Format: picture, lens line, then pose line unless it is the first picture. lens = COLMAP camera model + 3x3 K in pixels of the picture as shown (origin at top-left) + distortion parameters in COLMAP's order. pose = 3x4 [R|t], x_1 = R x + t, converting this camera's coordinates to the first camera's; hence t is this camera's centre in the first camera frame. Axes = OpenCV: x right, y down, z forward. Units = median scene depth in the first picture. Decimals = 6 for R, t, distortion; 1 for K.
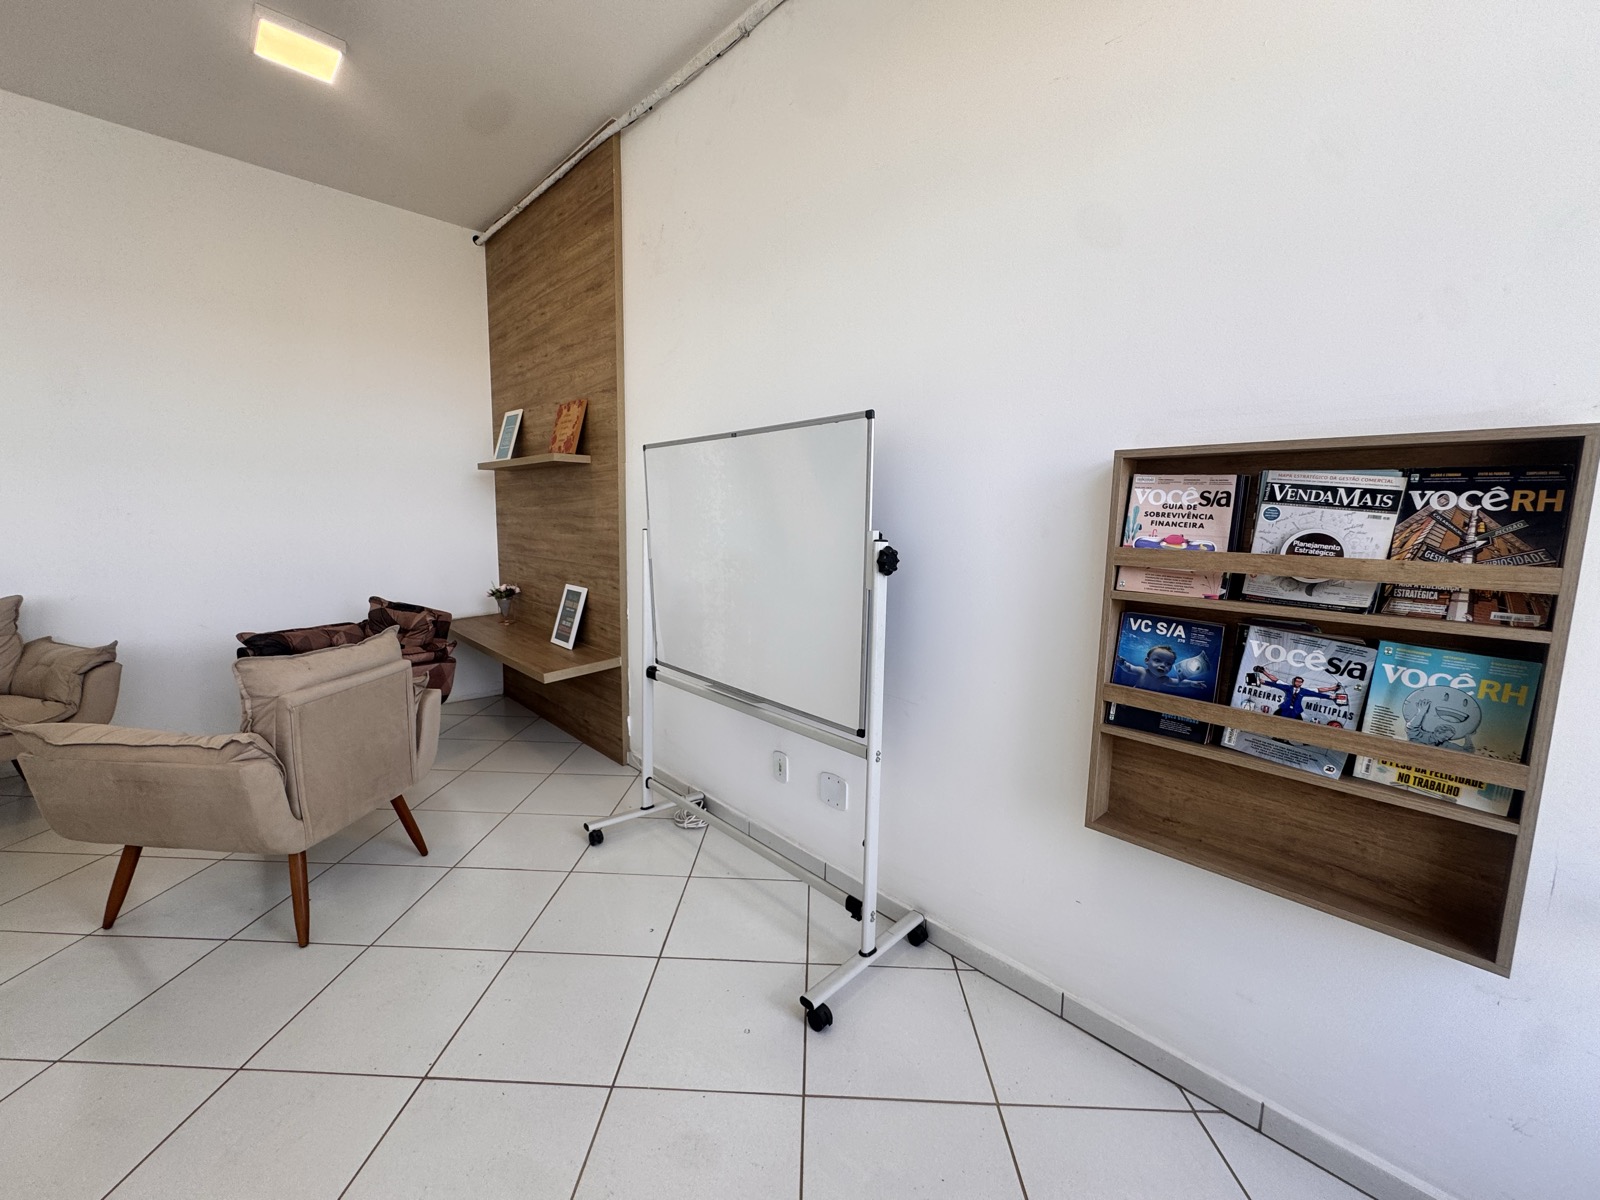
lens RADIAL K [[636.2, 0, 797.5], [0, 636.2, 595.9], [0, 0, 1]] dist [-0.001591, -0.000751]
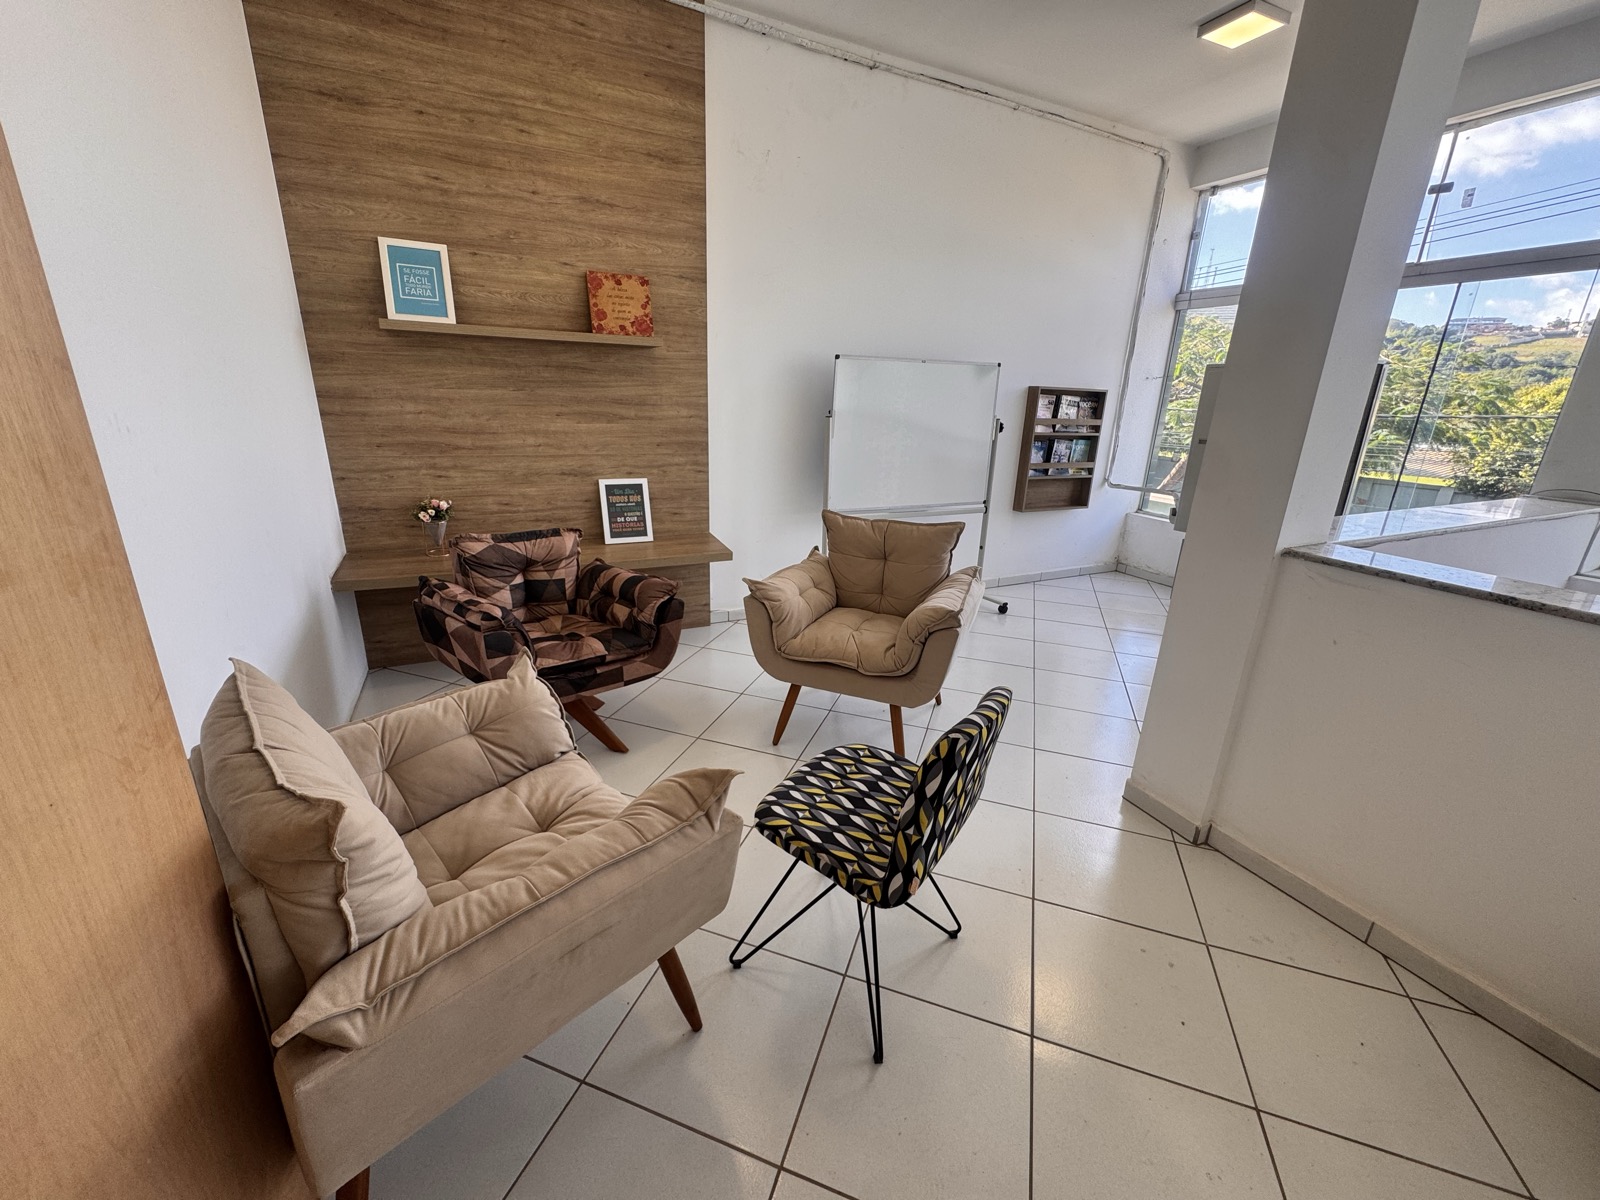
lens RADIAL K [[636.2, 0, 796.9], [0, 636.2, 603.1], [0, 0, 1]] dist [-0.001591, -0.000751]
pose [[0.306711, -0.306712, 0.901030, -3.415546], [0.091567, 0.951774, 0.292816, -0.270151], [-0.947388, -0.007305, 0.320004, 1.260303]]
